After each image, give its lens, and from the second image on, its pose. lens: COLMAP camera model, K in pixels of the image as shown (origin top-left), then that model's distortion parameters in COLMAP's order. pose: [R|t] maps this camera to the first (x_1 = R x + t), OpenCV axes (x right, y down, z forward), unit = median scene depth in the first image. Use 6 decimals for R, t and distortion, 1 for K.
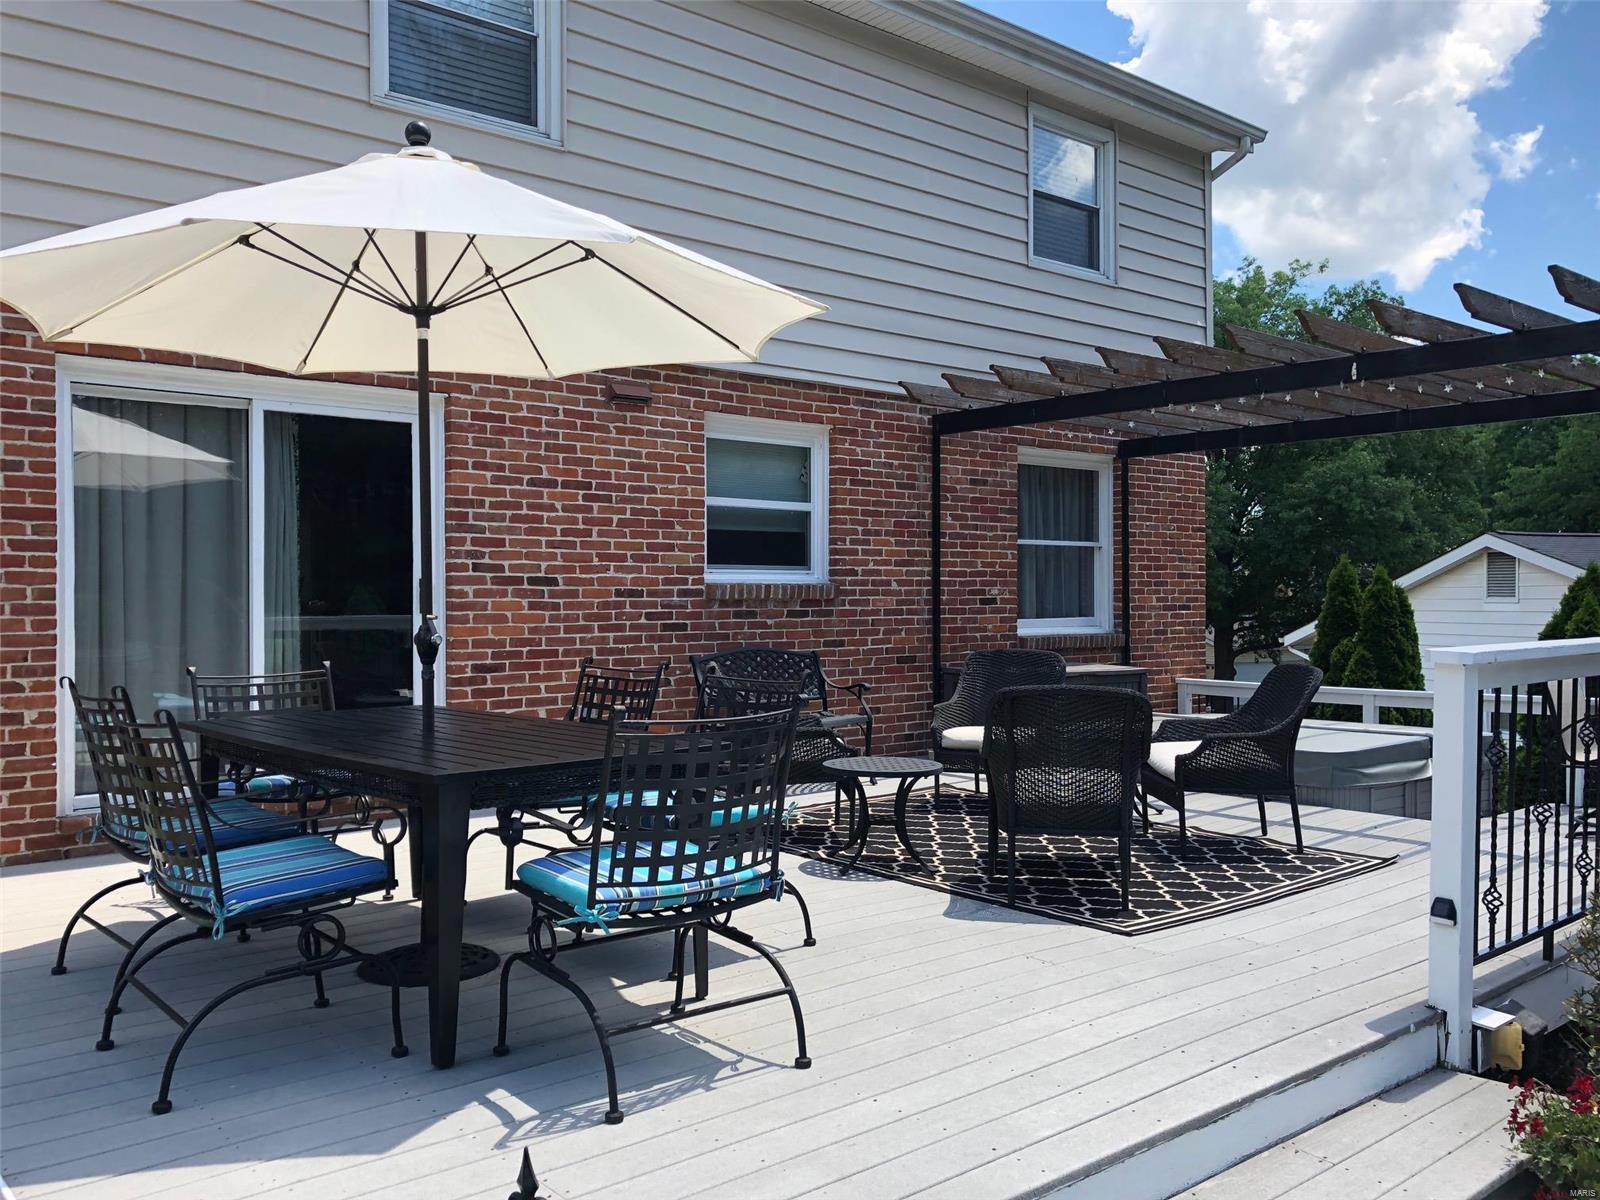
lens RADIAL K [[1342.3, 0, 813.1], [0, 1342.3, 598.3], [0, 0, 1]] dist [0.068010, -0.094091]
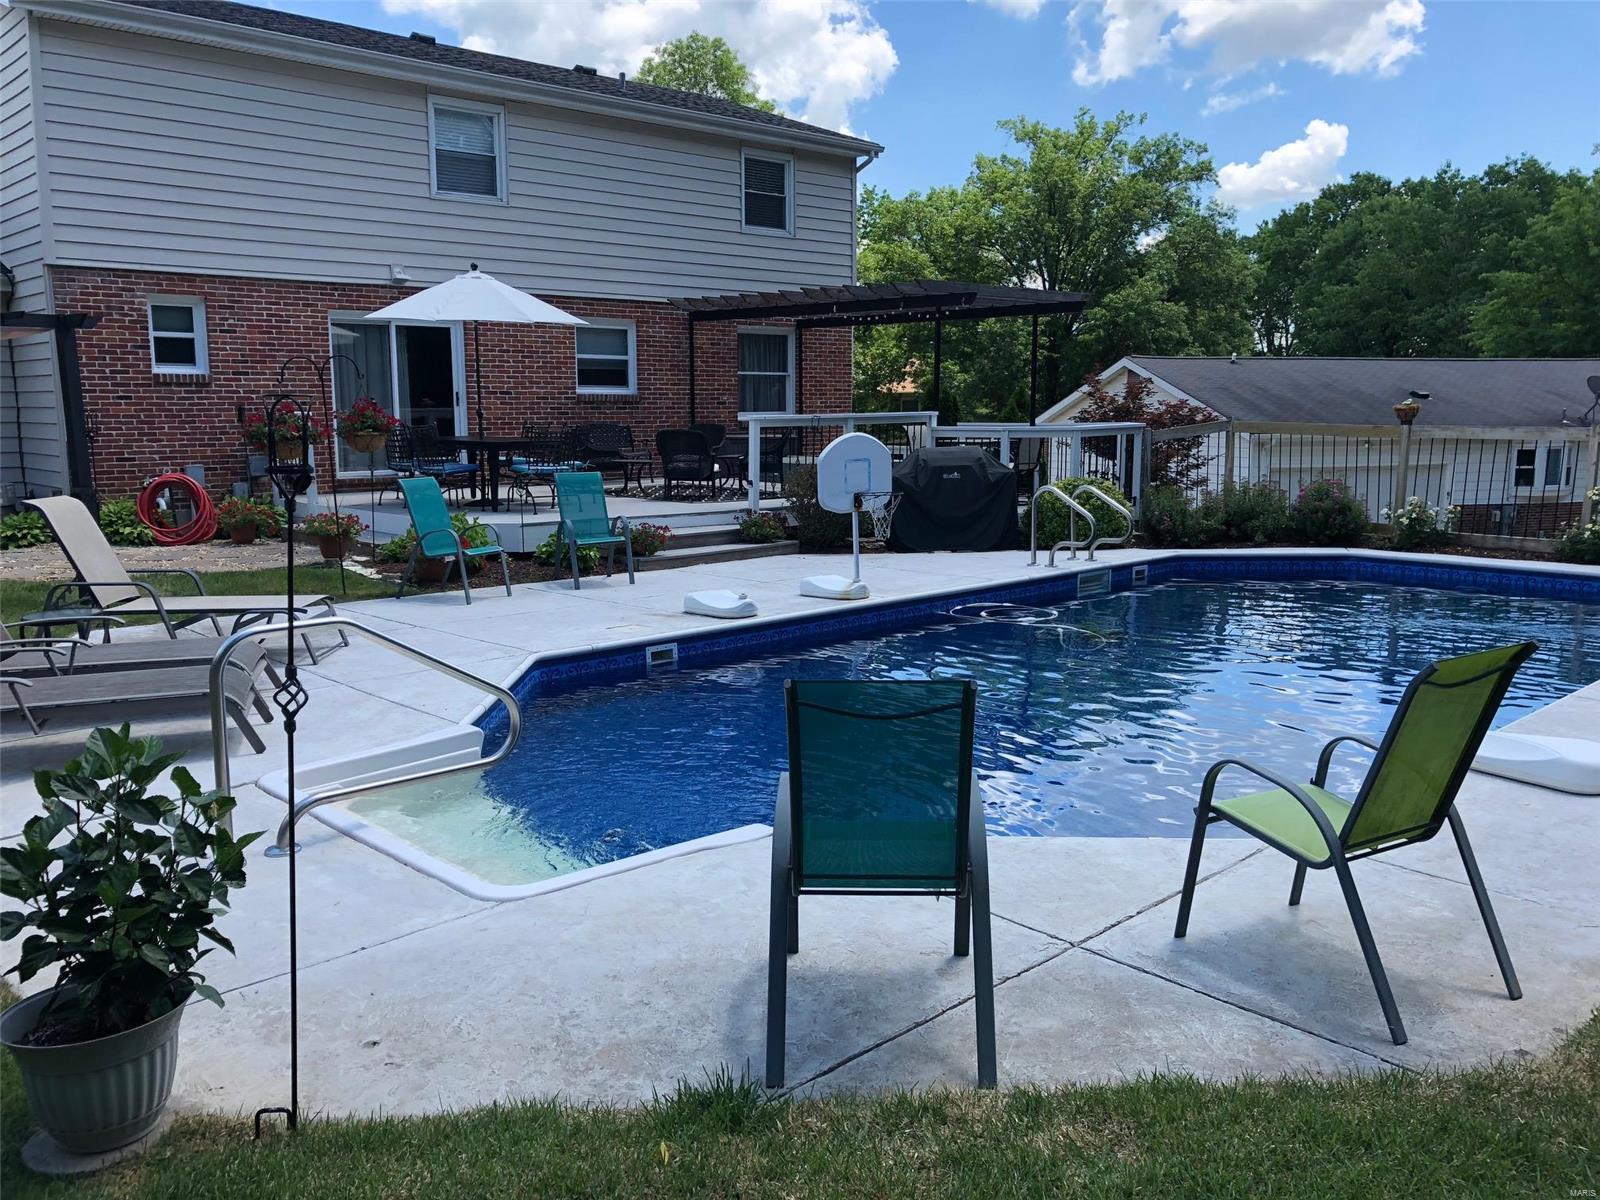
lens RADIAL K [[1342.3, 0, 797.7], [0, 1342.3, 603.9], [0, 0, 1]] dist [0.068010, -0.094091]
pose [[0.999574, -0.002438, 0.029074, 0.234309], [-0.001937, 0.988757, 0.149520, -0.001652], [-0.029112, -0.149513, 0.988331, -1.362985]]
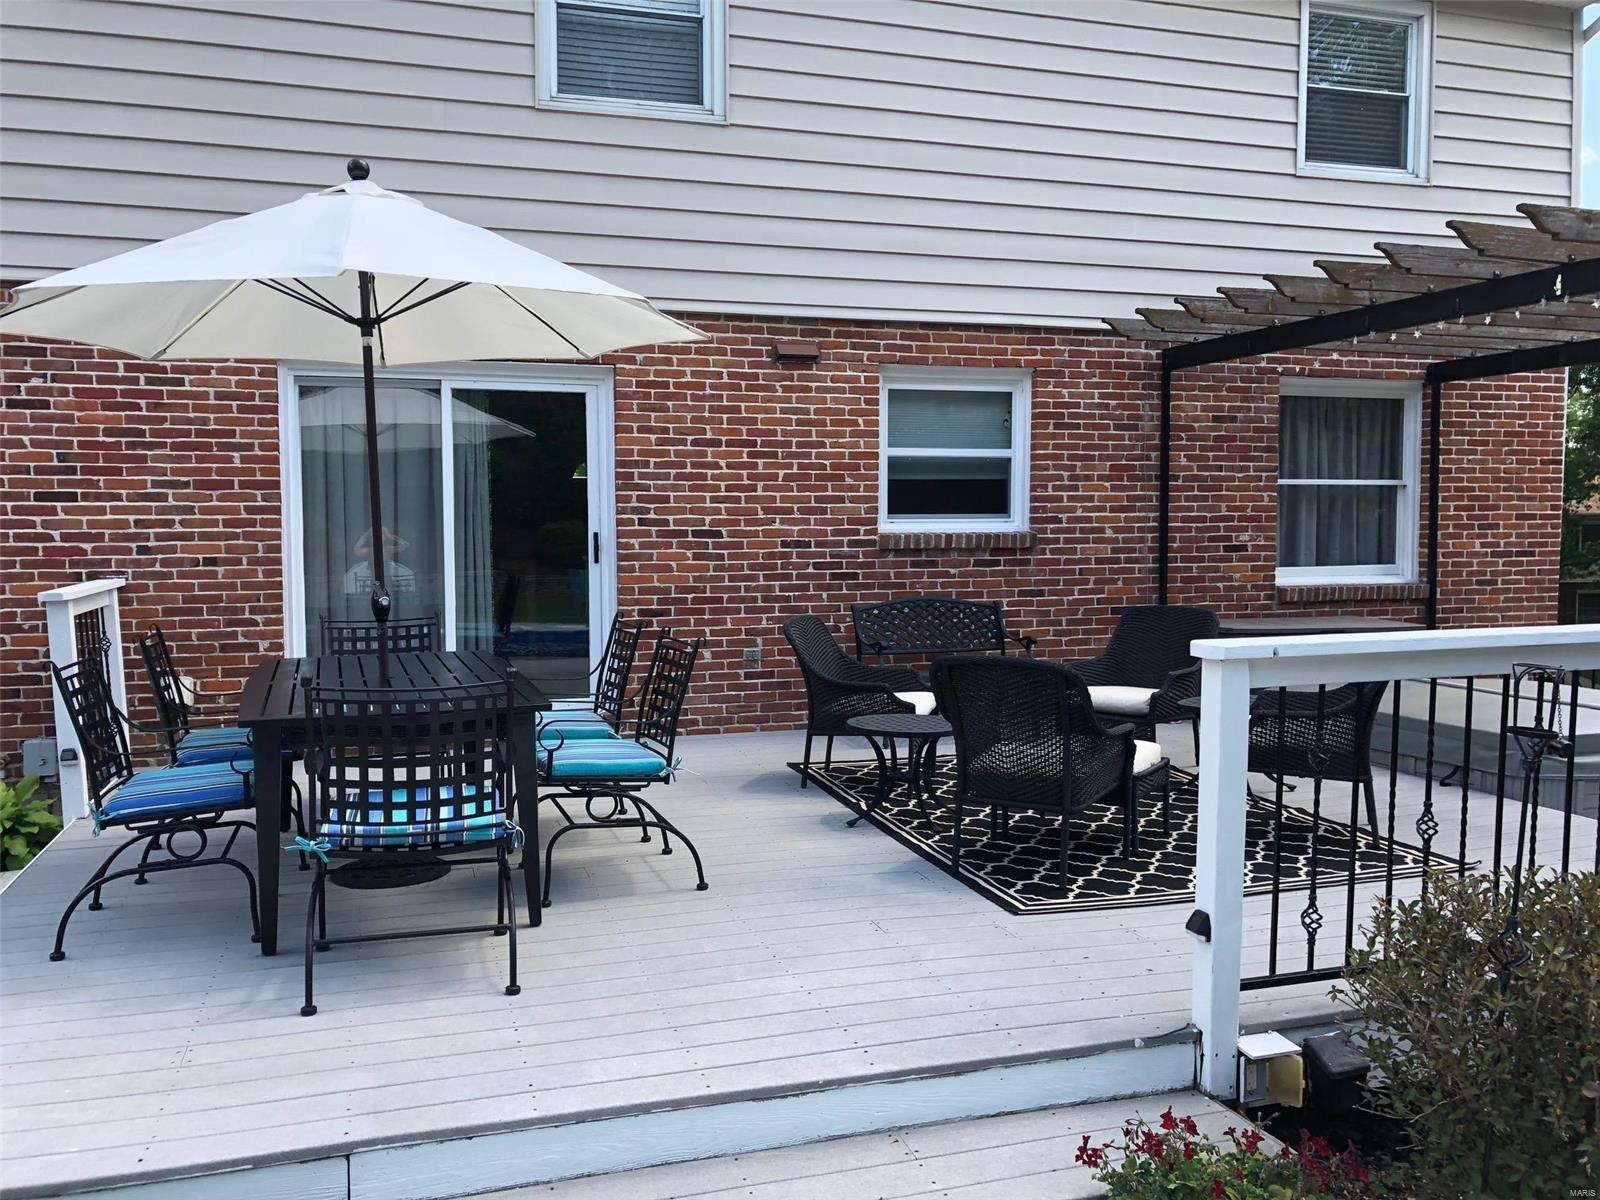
lens RADIAL K [[1342.3, 0, 785.3], [0, 1342.3, 608.2], [0, 0, 1]] dist [0.068010, -0.094091]
pose [[0.917901, 0.024990, -0.396022, 0.271110], [0.000670, 0.997916, 0.064524, -0.021284], [0.396809, -0.059492, 0.915971, 0.028536]]
